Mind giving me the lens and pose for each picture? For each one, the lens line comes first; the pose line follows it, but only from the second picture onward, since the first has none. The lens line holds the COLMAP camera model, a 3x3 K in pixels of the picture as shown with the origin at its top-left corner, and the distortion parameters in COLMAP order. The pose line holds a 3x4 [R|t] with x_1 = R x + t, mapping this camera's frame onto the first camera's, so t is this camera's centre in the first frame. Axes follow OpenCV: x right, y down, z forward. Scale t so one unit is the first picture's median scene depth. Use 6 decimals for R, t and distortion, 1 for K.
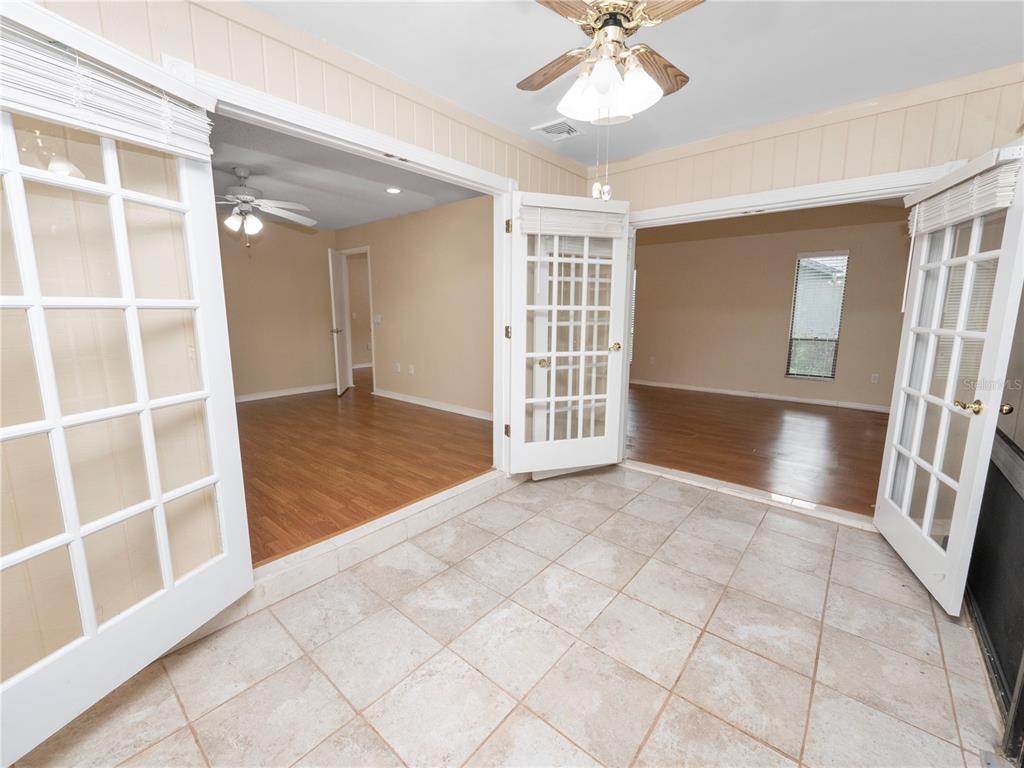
lens RADIAL K [[428.7, 0, 508.1], [0, 428.7, 379.3], [0, 0, 1]] dist [-0.007716, 0.000778]
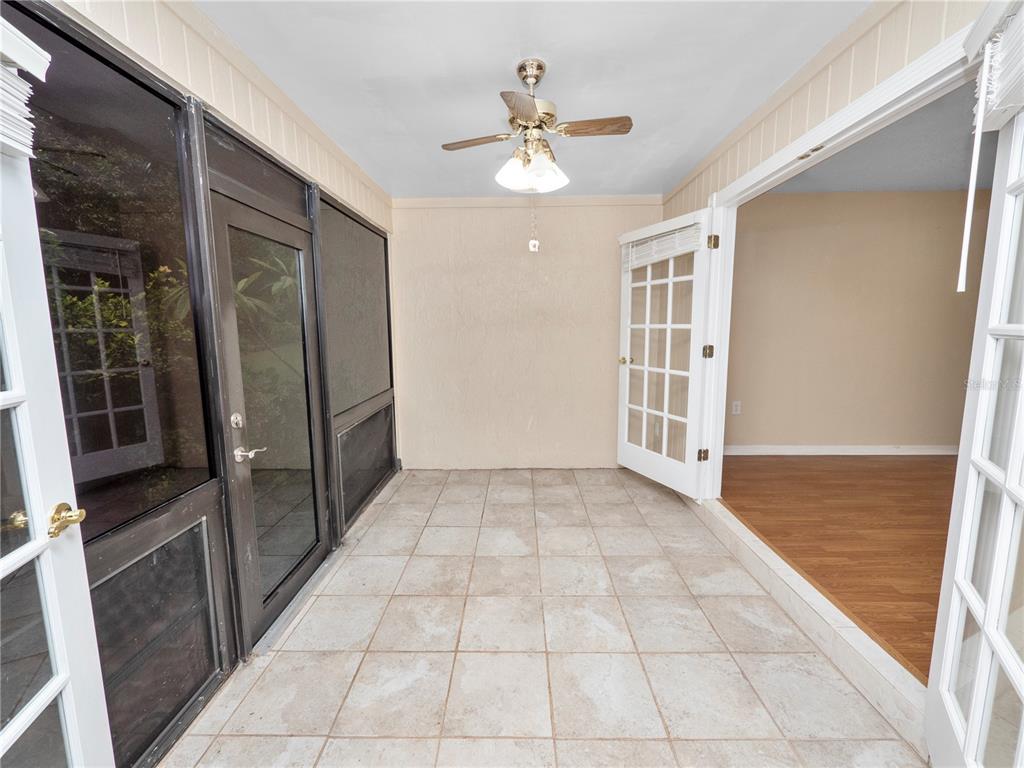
lens RADIAL K [[428.7, 0, 511.3], [0, 428.7, 382.1], [0, 0, 1]] dist [-0.007716, 0.000778]
pose [[-0.774611, 0.089008, -0.626144, 0.855165], [-0.093364, 0.963106, 0.252409, -0.266521], [0.625509, 0.253978, -0.737722, 1.526452]]
